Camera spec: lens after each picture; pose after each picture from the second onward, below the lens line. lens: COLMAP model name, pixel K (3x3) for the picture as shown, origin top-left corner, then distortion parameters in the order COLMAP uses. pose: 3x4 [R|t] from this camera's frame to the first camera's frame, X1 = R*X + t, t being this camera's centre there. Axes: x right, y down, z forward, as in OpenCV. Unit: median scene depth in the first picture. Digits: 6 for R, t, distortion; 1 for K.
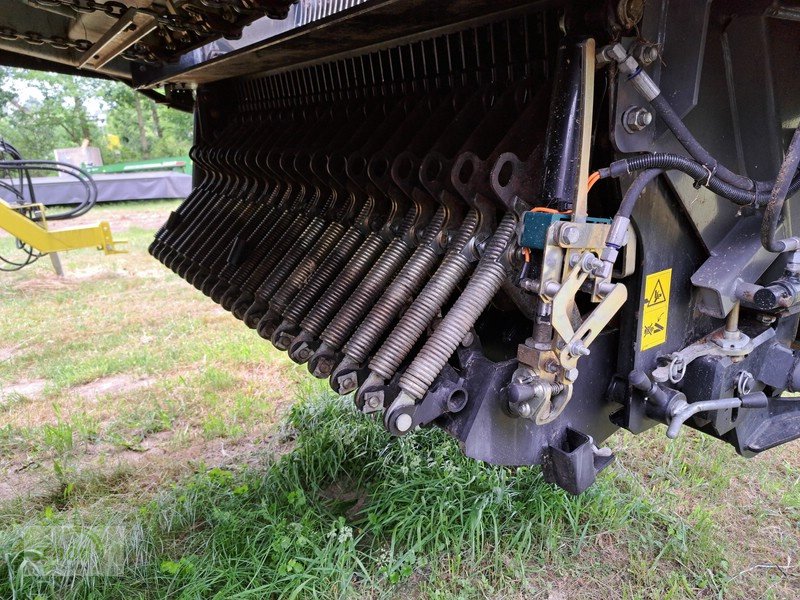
lens RADIAL K [[580.4, 0, 402.2], [0, 580.4, 300.0], [0, 0, 1]] dist [-0.002724, -0.015612]
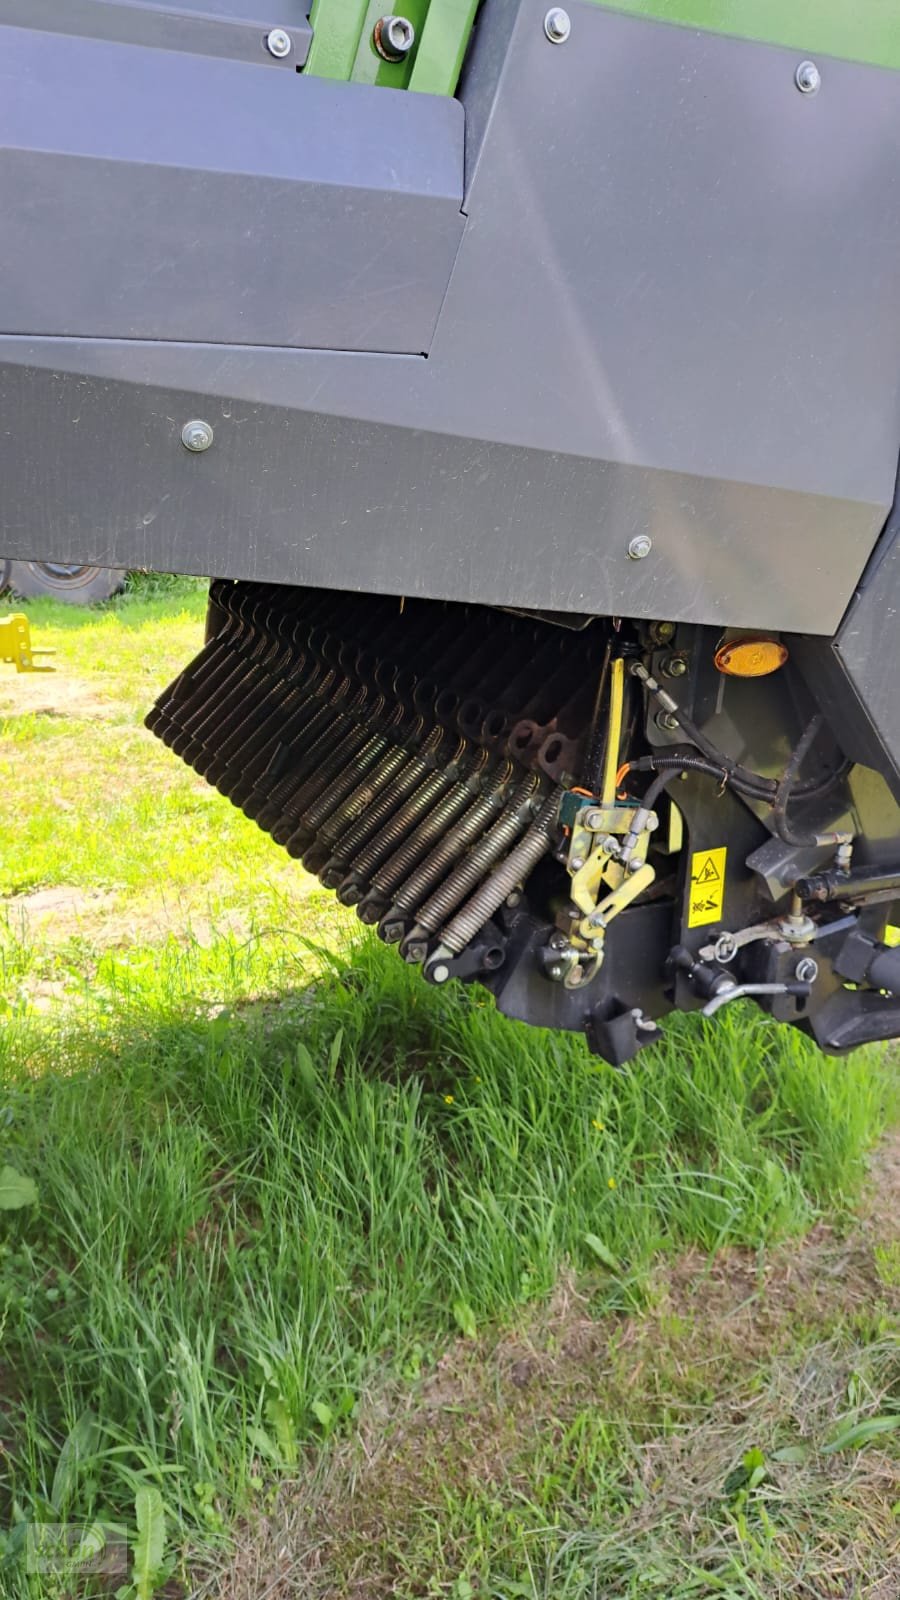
lens RADIAL K [[1243.0, 0, 445.9], [0, 1243.0, 793.5], [0, 0, 1]] dist [0.047271, -0.038580]
pose [[0.993113, 0.081480, -0.084185, 0.158392], [-0.079045, 0.996362, 0.031868, -0.173570], [0.086475, -0.024994, 0.995940, -1.142503]]
